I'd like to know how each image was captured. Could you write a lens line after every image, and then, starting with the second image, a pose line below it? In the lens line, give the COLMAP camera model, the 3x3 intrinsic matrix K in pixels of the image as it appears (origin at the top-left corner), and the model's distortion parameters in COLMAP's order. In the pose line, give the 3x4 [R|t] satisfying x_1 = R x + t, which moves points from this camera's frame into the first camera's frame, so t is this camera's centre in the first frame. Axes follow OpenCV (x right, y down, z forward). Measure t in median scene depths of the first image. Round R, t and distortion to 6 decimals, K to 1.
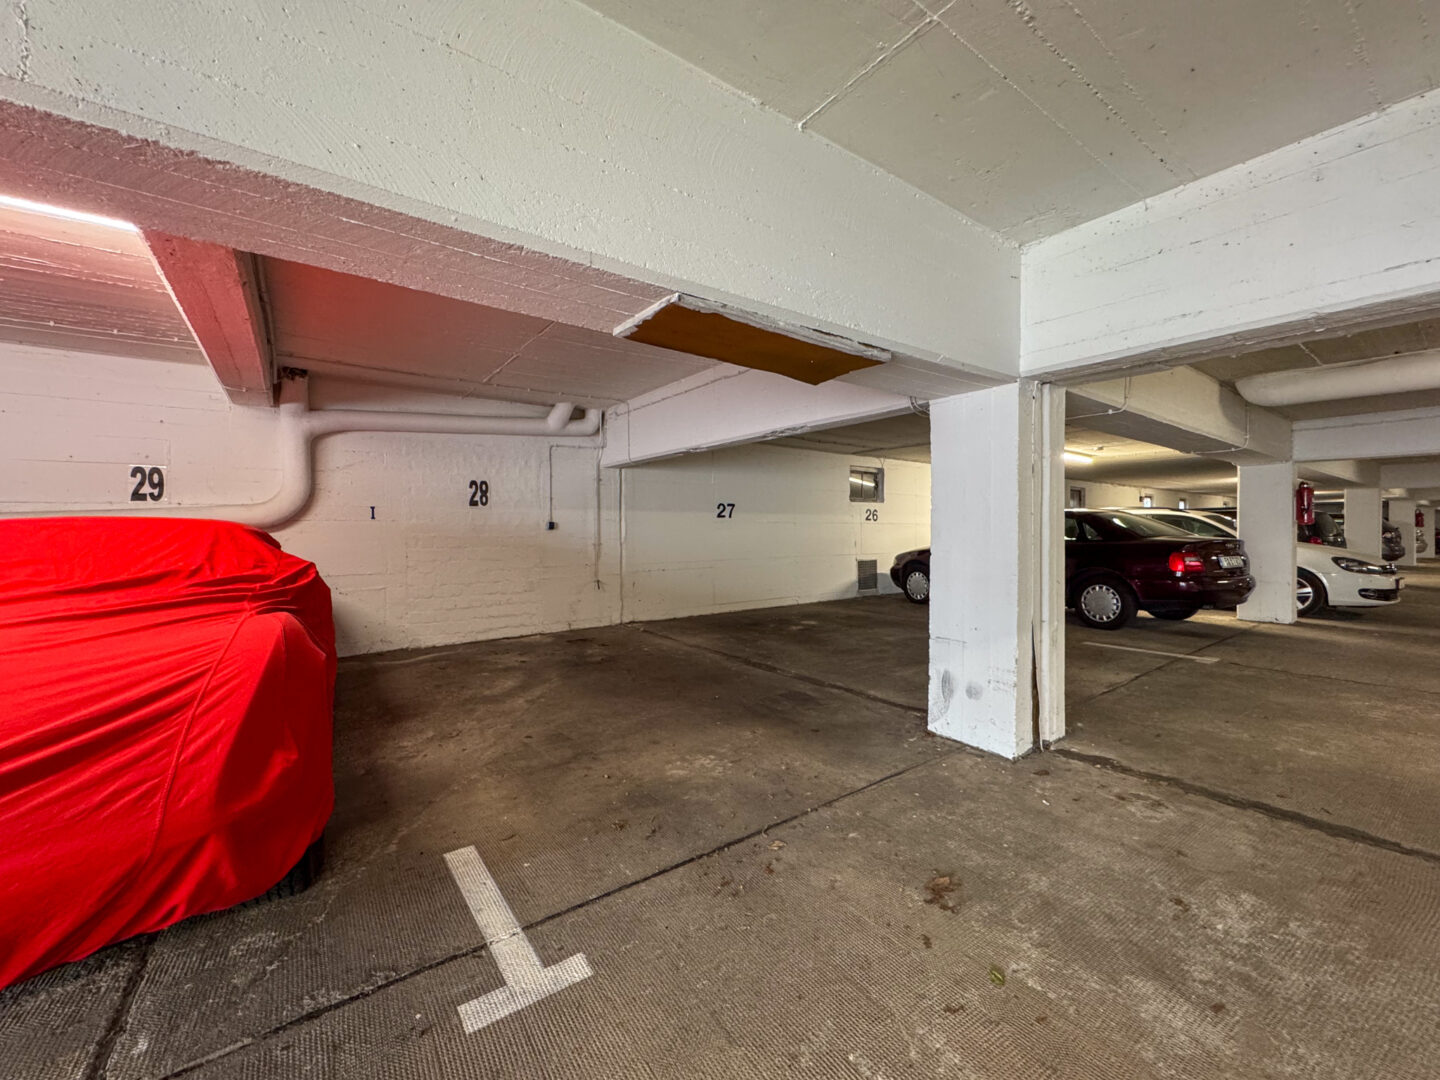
lens RADIAL K [[569.8, 0, 726.7], [0, 569.8, 533.0], [0, 0, 1]] dist [-0.000744, 0.000084]
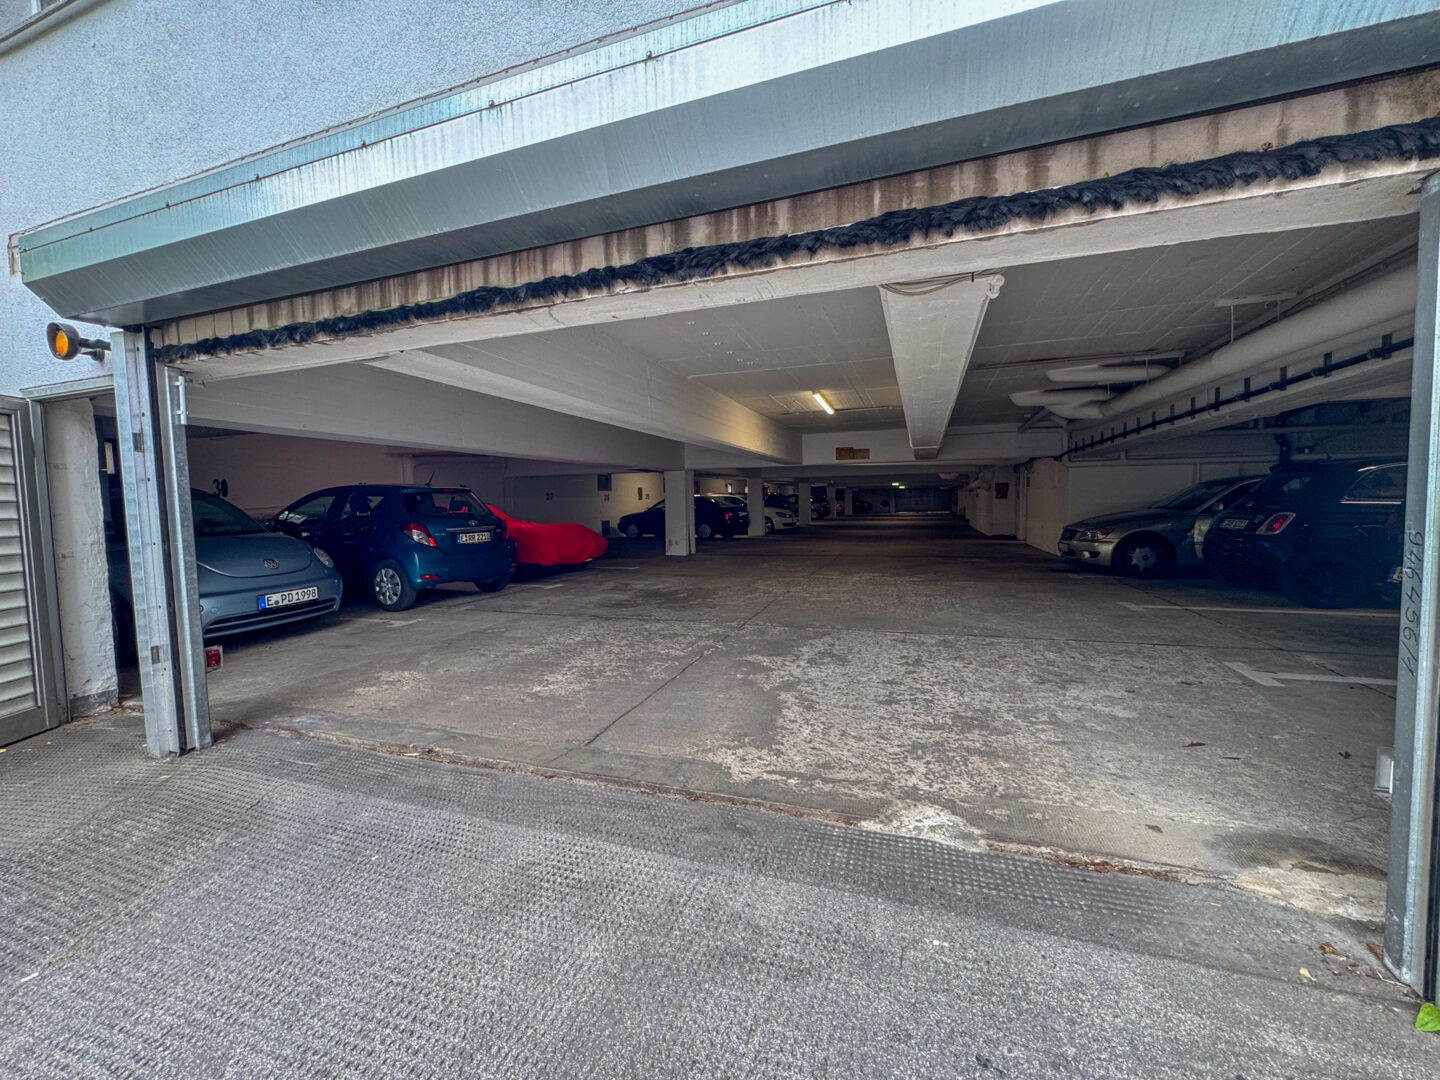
lens RADIAL K [[569.8, 0, 720.0], [0, 569.8, 537.7], [0, 0, 1]] dist [-0.000744, 0.000084]
pose [[0.830312, -0.046972, 0.555315, -0.723917], [0.017880, 0.998174, 0.057698, 0.001531], [-0.557012, -0.037978, 0.829636, -1.179309]]
